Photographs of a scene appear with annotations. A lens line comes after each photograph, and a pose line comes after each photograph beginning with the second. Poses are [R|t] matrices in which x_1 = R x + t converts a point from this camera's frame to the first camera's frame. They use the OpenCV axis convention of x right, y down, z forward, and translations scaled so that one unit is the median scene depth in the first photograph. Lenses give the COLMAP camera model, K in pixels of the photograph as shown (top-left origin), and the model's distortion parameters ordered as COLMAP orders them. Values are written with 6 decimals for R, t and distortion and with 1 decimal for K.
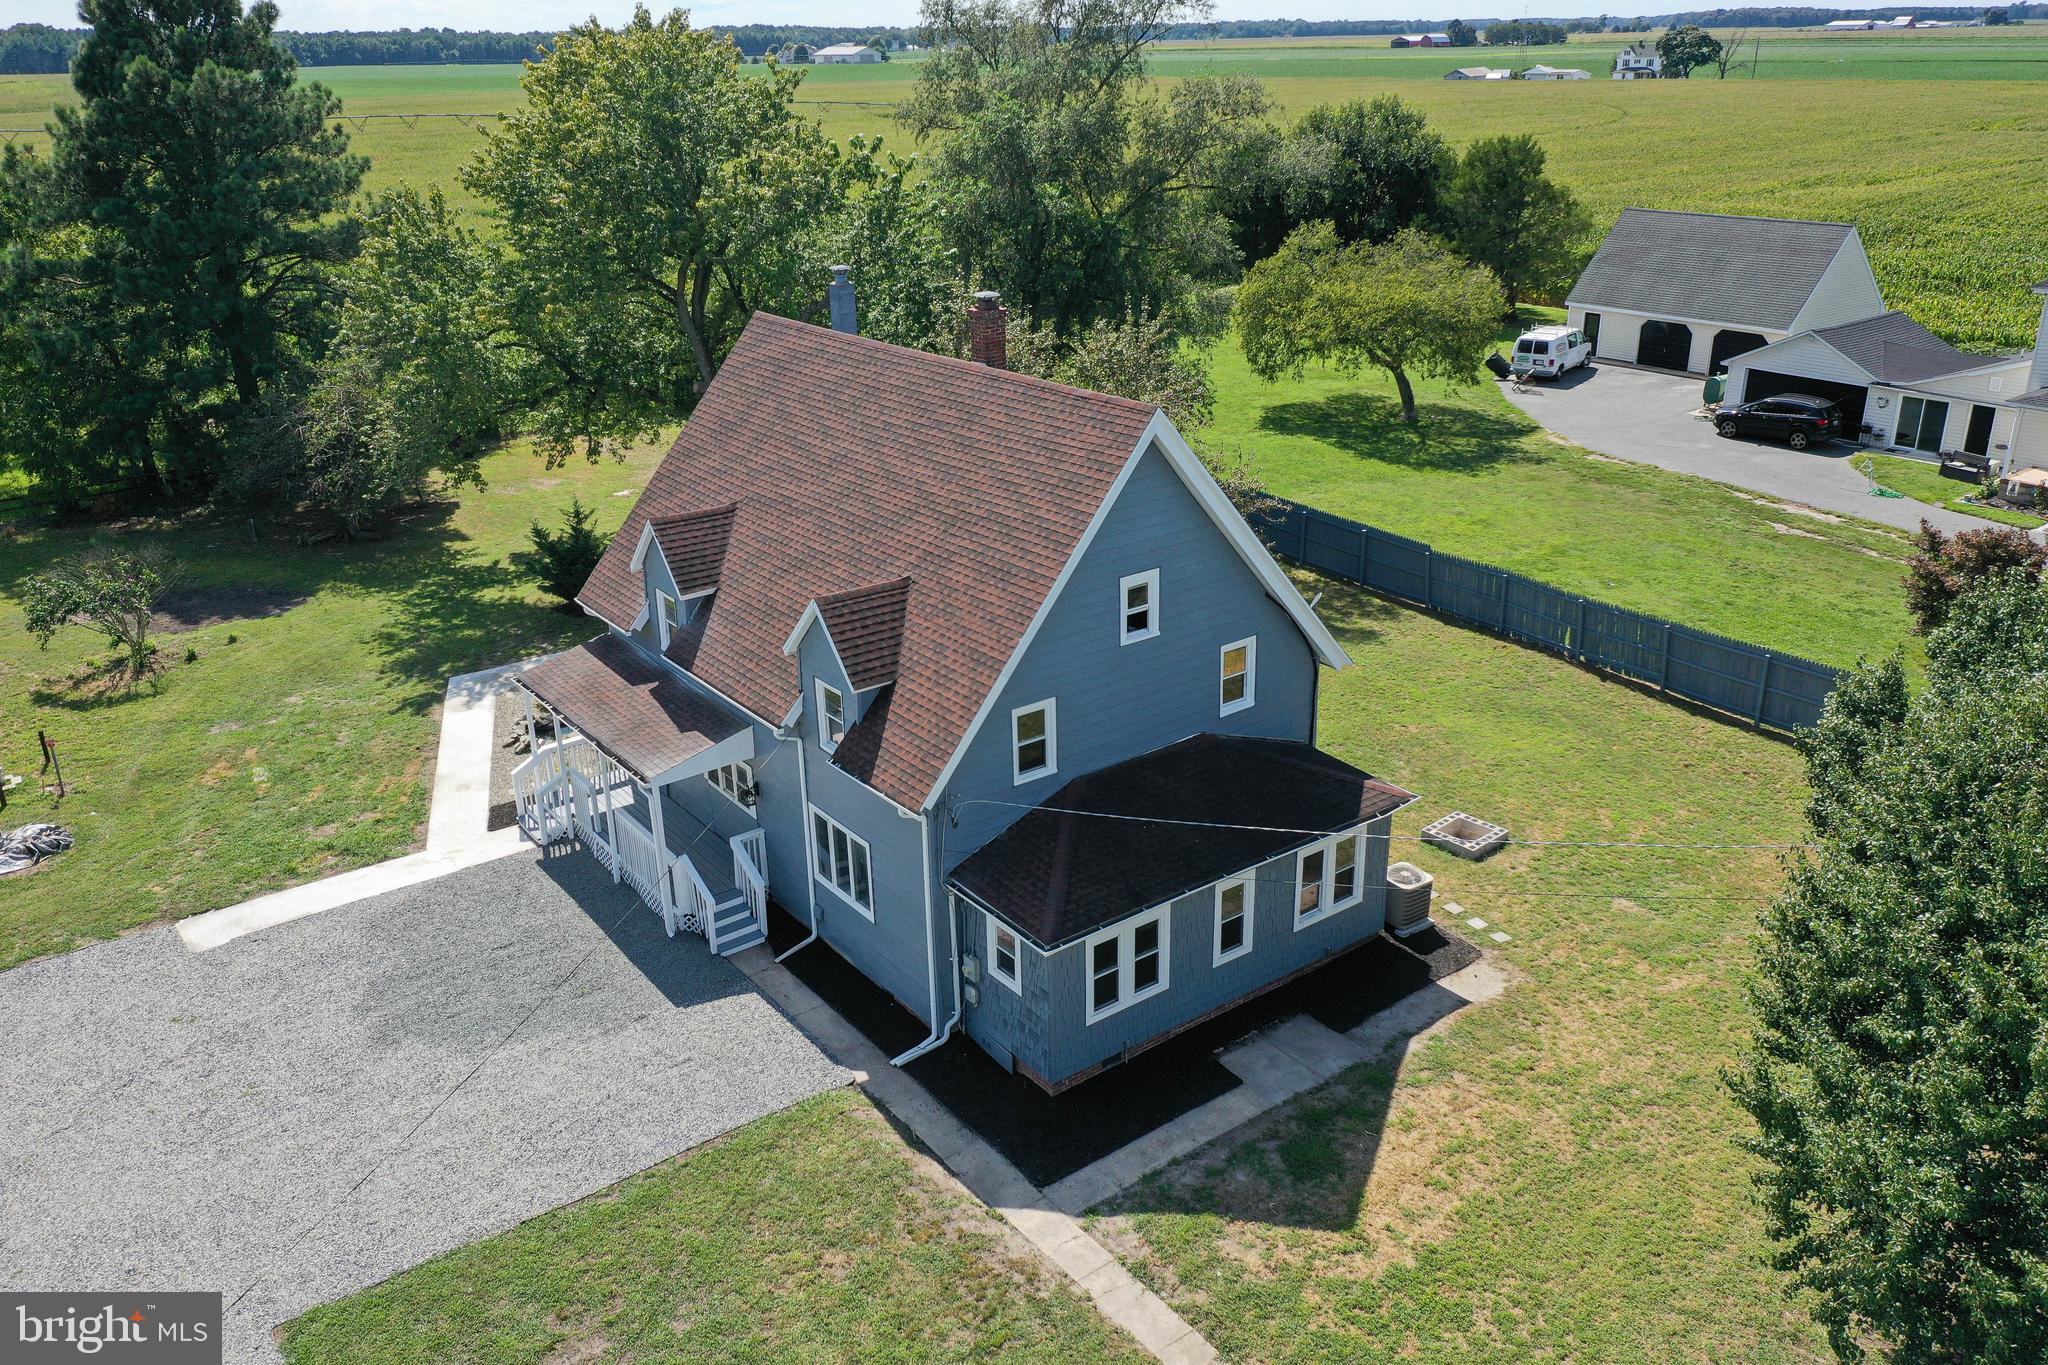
lens RADIAL K [[1616.4, 0, 1021.2], [0, 1616.4, 682.2], [0, 0, 1]] dist [0.009334, 0.009119]
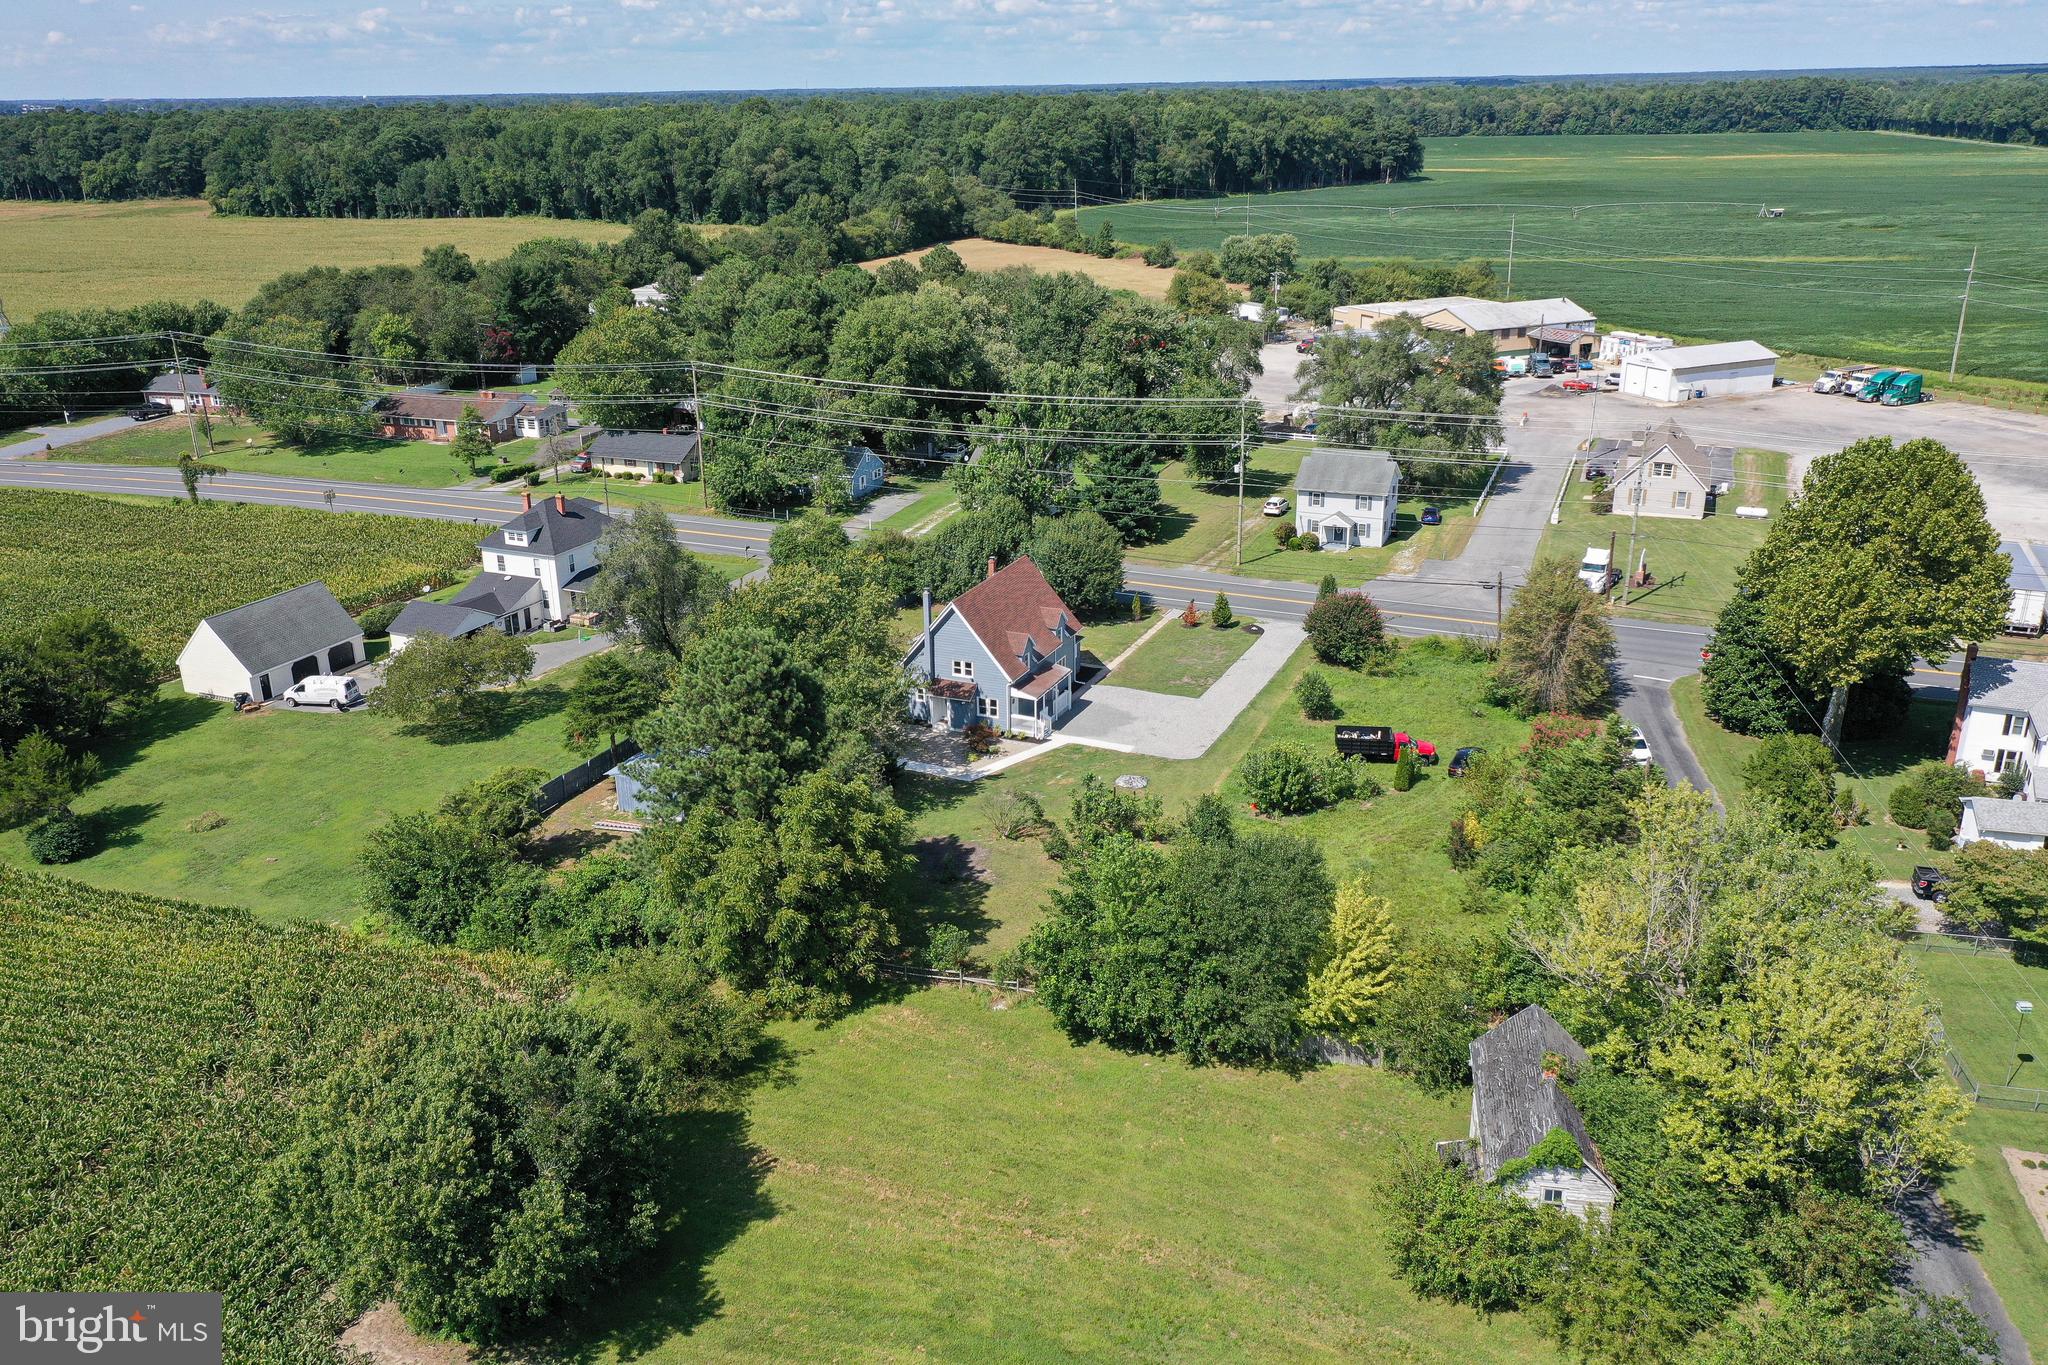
lens RADIAL K [[1602.8, 0, 1024.0], [0, 1602.8, 682.5], [0, 0, 1]] dist [0.009428, 0.007346]
pose [[-0.484322, -0.283409, 0.827714, -3.778257], [0.348241, 0.805454, 0.479554, -2.038785], [-0.802596, 0.520503, -0.291405, 2.410528]]
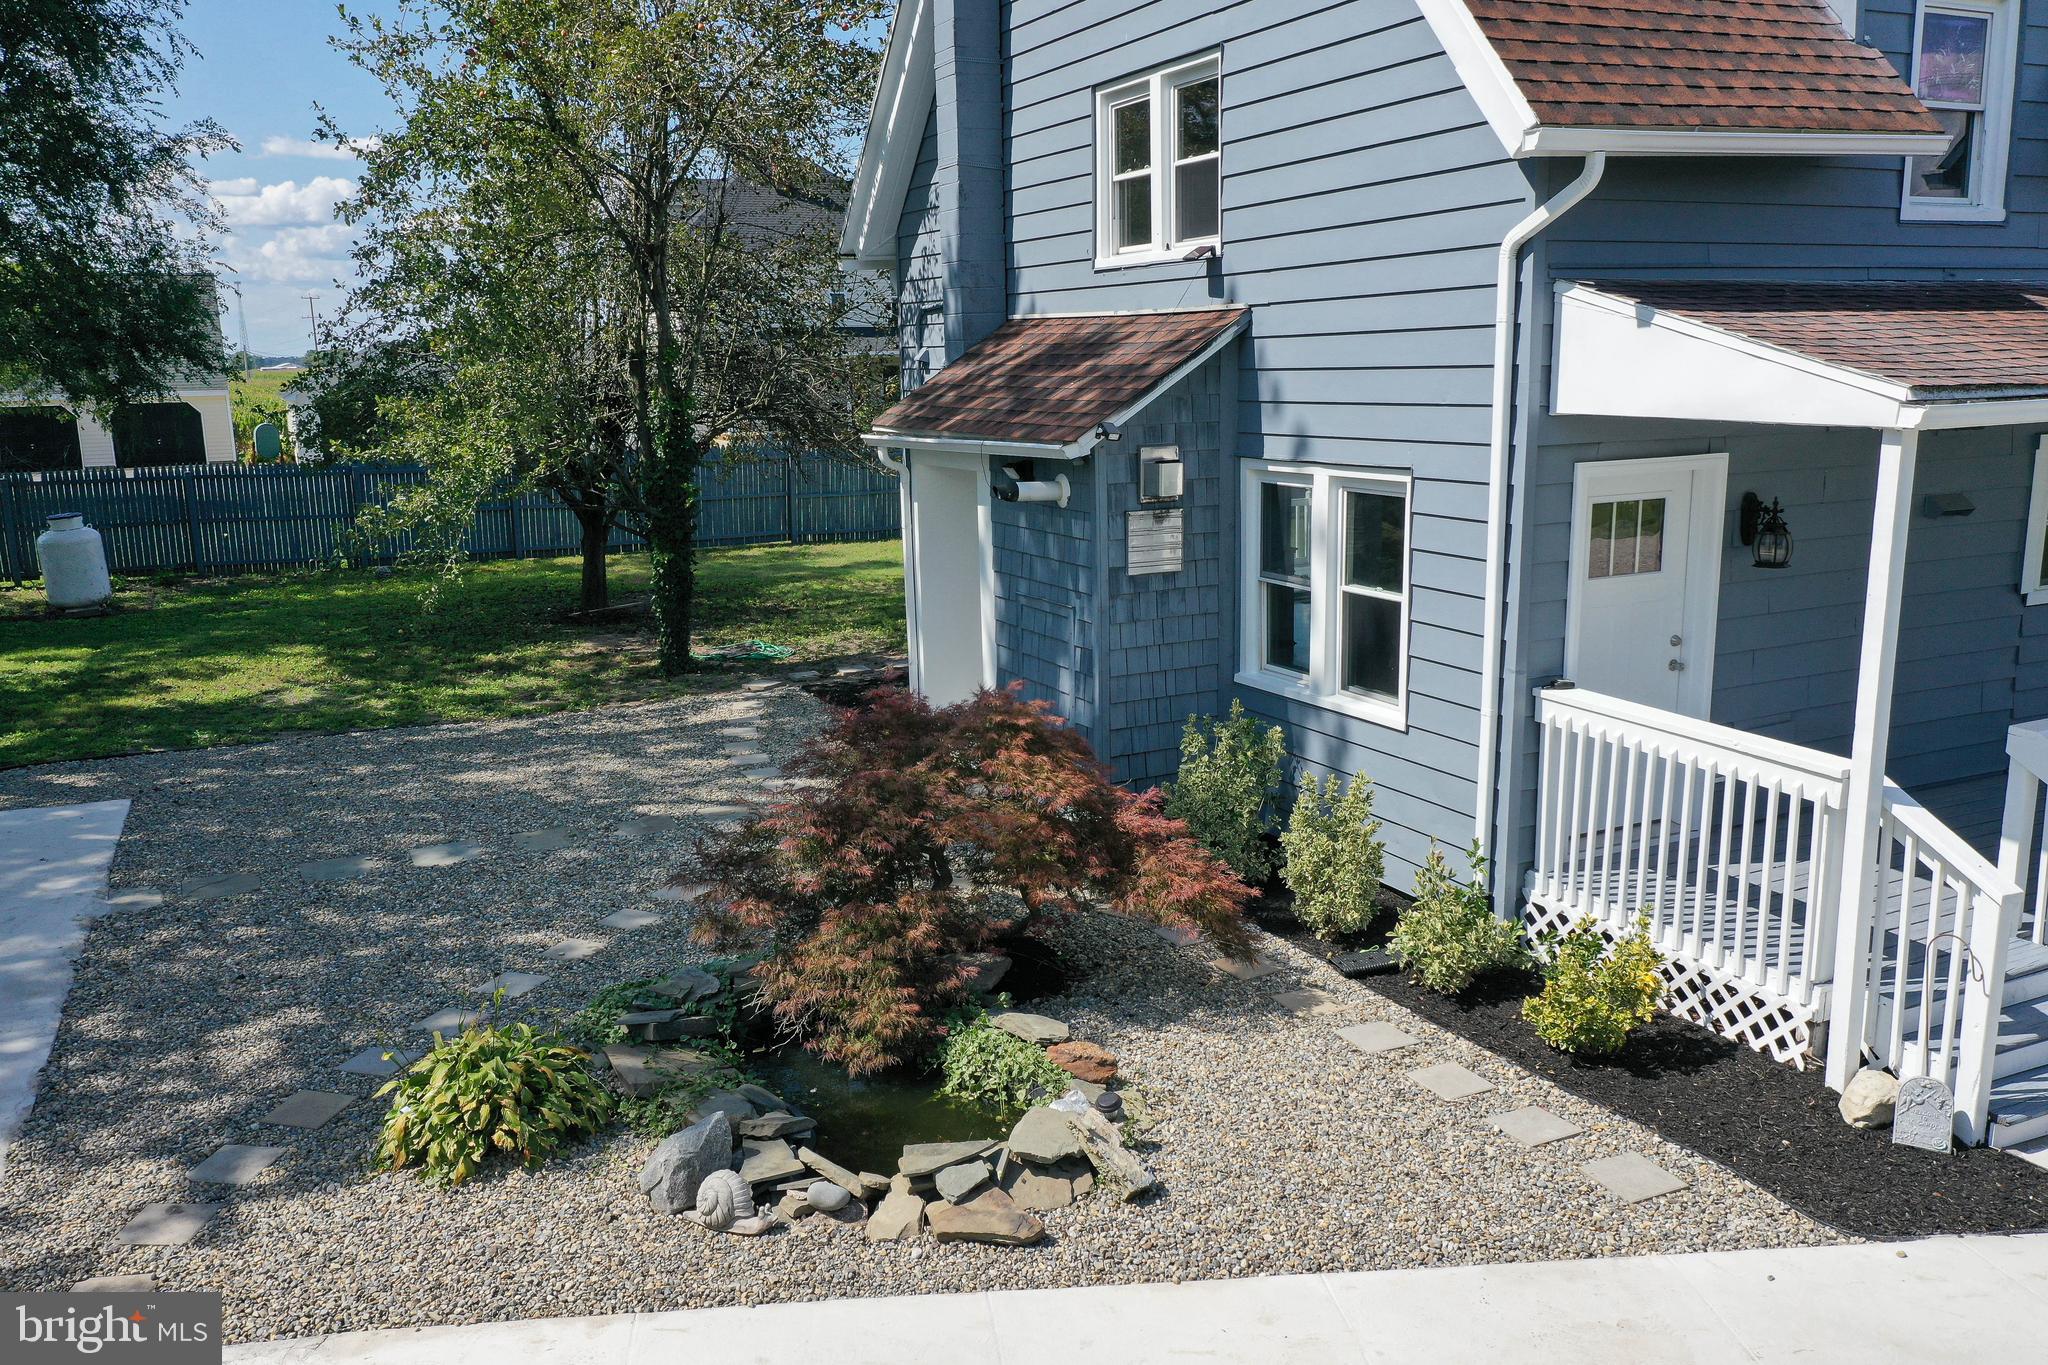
lens RADIAL K [[1614.8, 0, 1025.5], [0, 1614.8, 687.3], [0, 0, 1]] dist [0.004104, -0.005943]
pose [[0.187509, -0.184065, 0.964863, -0.628714], [0.385192, 0.917386, 0.100151, -0.037905], [-0.903586, 0.352879, 0.242918, 1.271644]]
